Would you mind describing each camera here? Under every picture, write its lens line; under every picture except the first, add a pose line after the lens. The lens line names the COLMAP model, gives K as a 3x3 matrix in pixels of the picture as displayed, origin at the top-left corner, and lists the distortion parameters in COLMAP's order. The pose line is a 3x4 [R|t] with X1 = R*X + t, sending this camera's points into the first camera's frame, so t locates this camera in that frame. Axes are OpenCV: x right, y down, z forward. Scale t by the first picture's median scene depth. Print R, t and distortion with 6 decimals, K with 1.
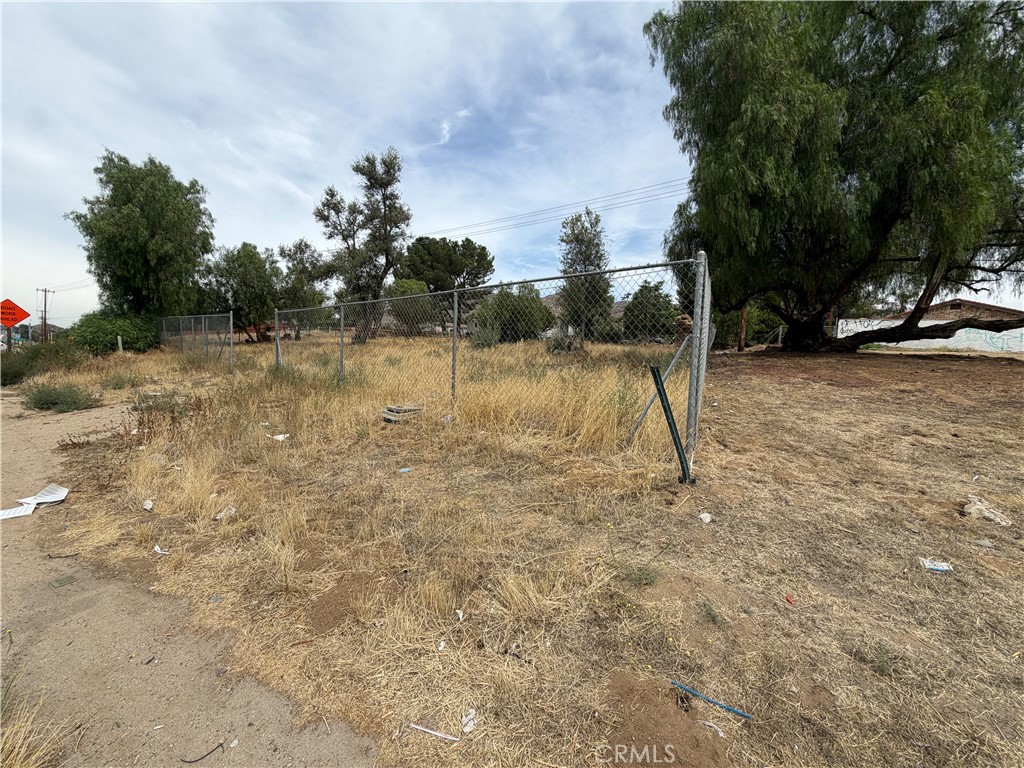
lens RADIAL K [[405.6, 0, 509.8], [0, 405.6, 386.4], [0, 0, 1]] dist [-0.001726, 0.000503]
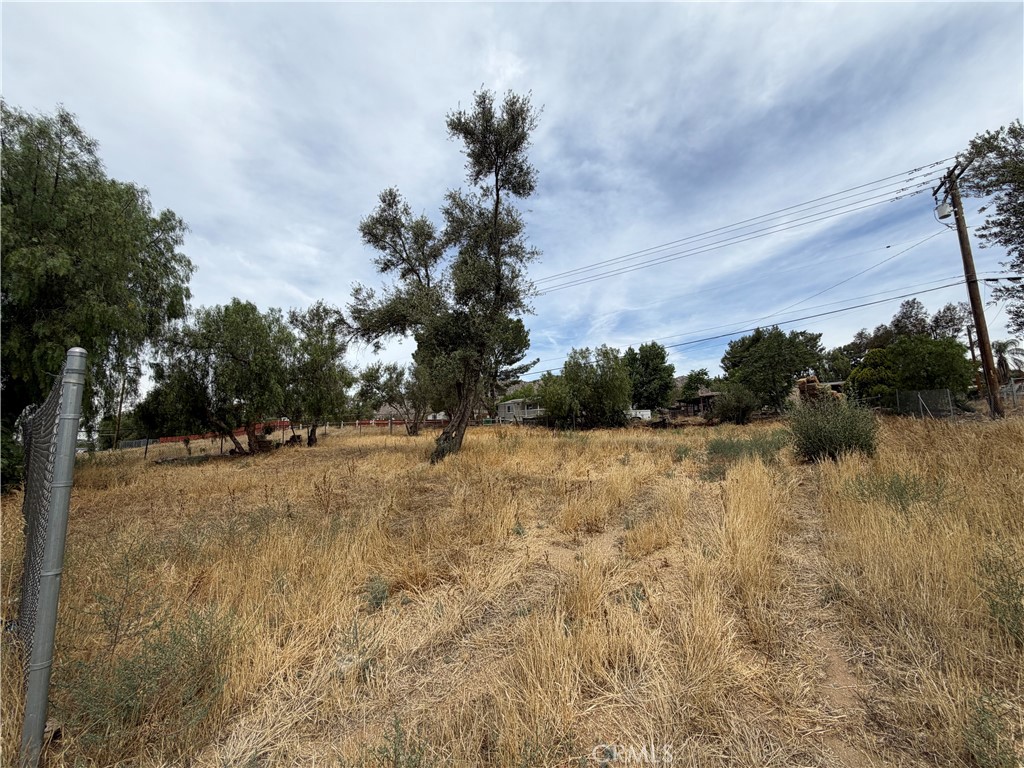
lens RADIAL K [[405.6, 0, 509.8], [0, 405.6, 386.4], [0, 0, 1]] dist [-0.001726, 0.000503]
pose [[0.997998, -0.060161, 0.019533, -0.368785], [0.062882, 0.977044, -0.203547, -0.090775], [-0.006839, 0.204367, 0.978870, 0.592211]]
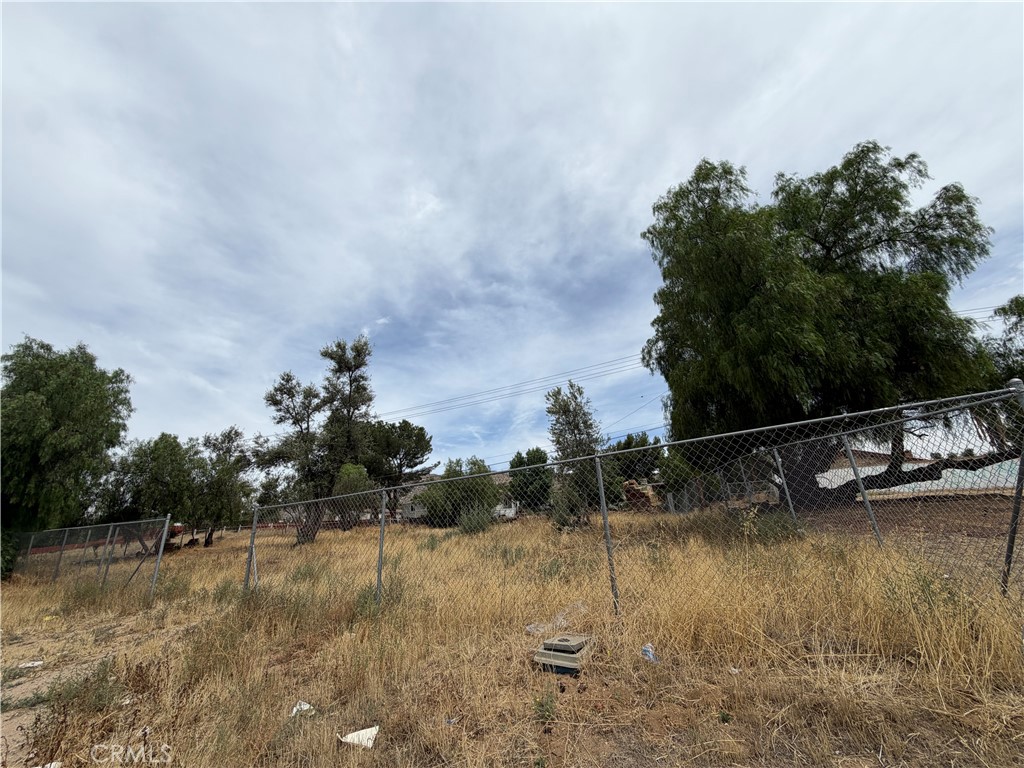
lens RADIAL K [[405.6, 0, 509.8], [0, 405.6, 386.4], [0, 0, 1]] dist [-0.001726, 0.000503]
pose [[0.980382, -0.028251, 0.195073, -0.145156], [0.106973, 0.907506, -0.406189, -0.019001], [-0.165554, 0.419088, 0.892724, 0.088103]]
